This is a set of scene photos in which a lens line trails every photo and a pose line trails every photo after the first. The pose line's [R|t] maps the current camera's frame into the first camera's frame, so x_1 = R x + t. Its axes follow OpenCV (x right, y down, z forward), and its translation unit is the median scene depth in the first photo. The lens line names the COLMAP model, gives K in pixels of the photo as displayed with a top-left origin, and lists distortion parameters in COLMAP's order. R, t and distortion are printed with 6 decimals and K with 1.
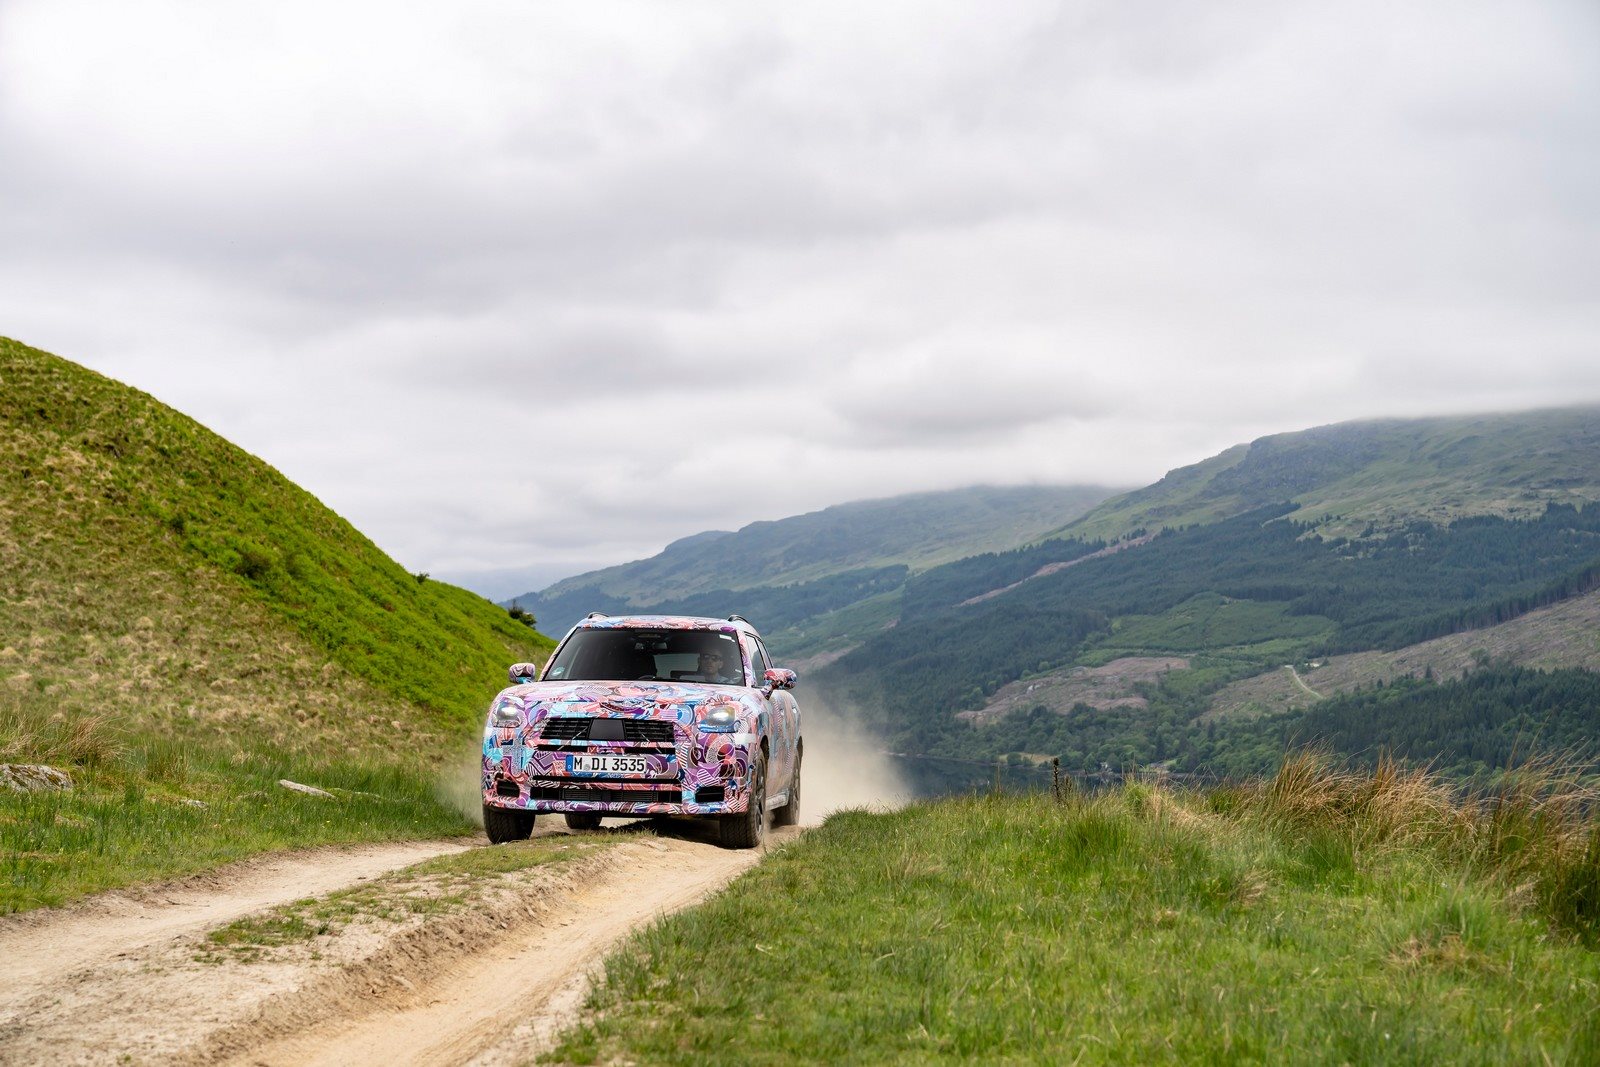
lens RADIAL K [[1945.8, 0, 796.1], [0, 1945.8, 525.2], [0, 0, 1]] dist [0.014772, 0.000000]
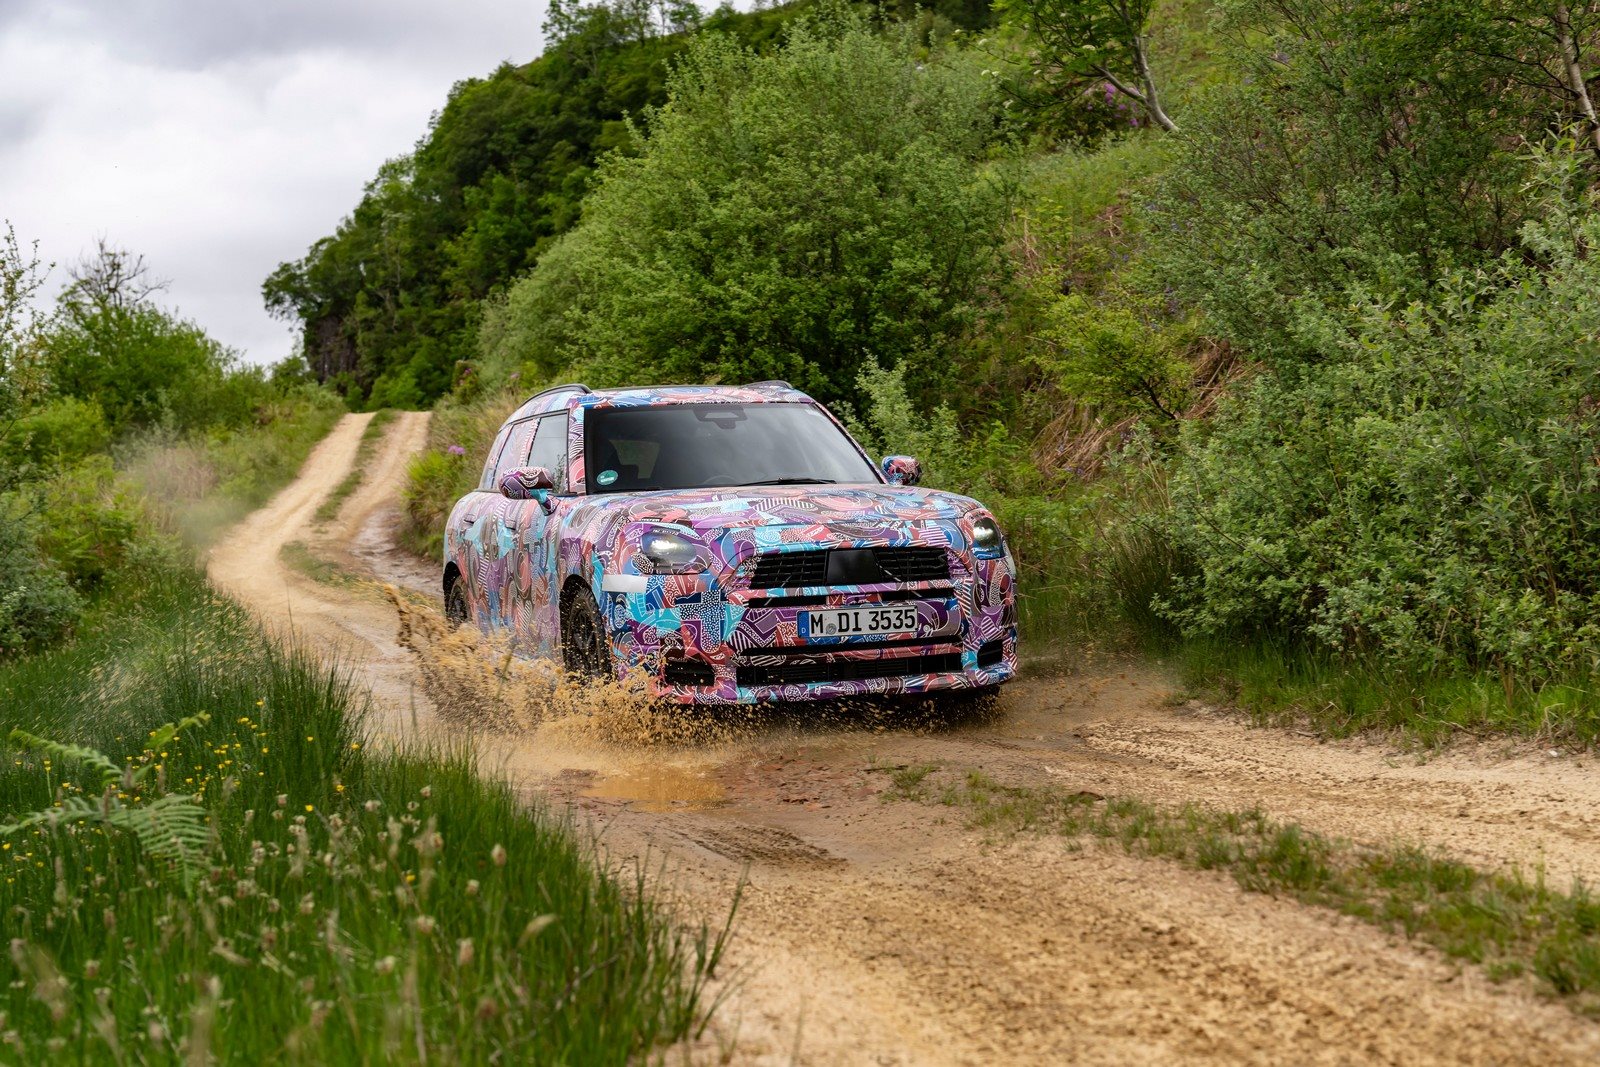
lens RADIAL K [[1945.8, 0, 789.4], [0, 1945.8, 538.4], [0, 0, 1]] dist [0.014772, 0.000000]
pose [[0.911697, -0.067018, 0.405362, -0.368609], [0.014497, 0.991240, 0.131275, 0.013618], [-0.410608, -0.113806, 0.904682, 0.443124]]
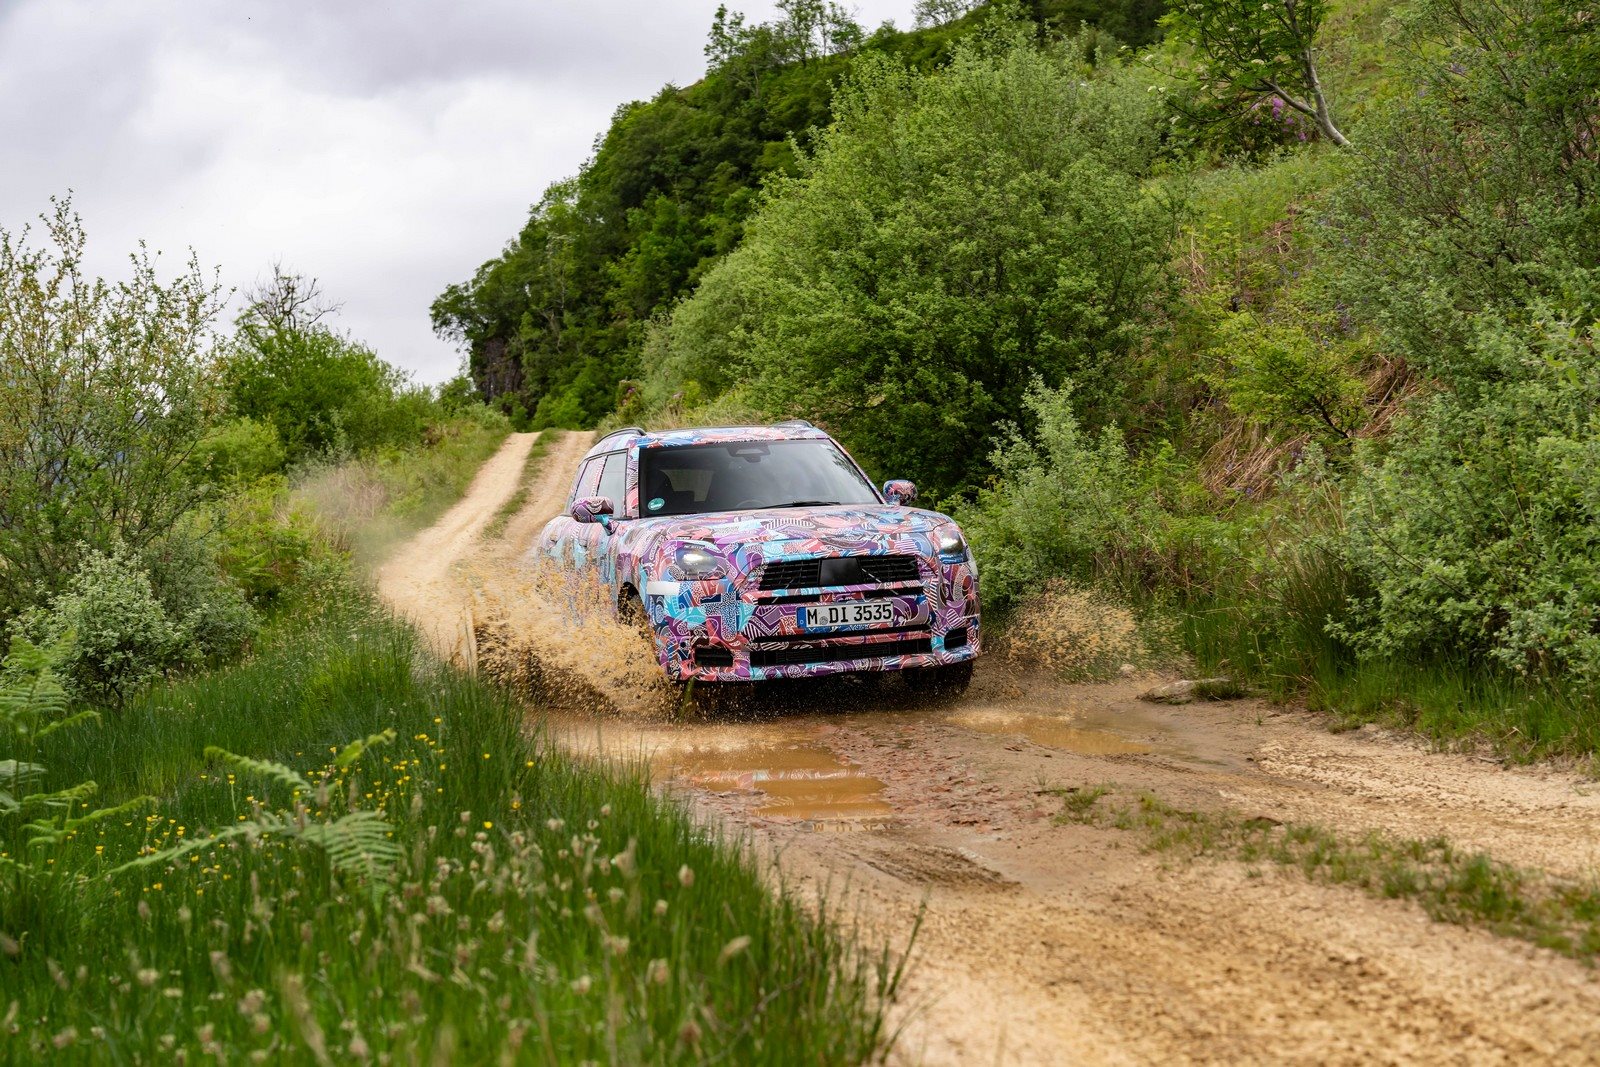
lens RADIAL K [[1945.8, 0, 799.7], [0, 1945.8, 530.3], [0, 0, 1]] dist [0.014772, 0.000000]
pose [[0.932281, -0.082359, 0.352235, -0.392078], [0.042015, 0.991800, 0.120697, -0.008653], [-0.359287, -0.097724, 0.928096, 0.267392]]
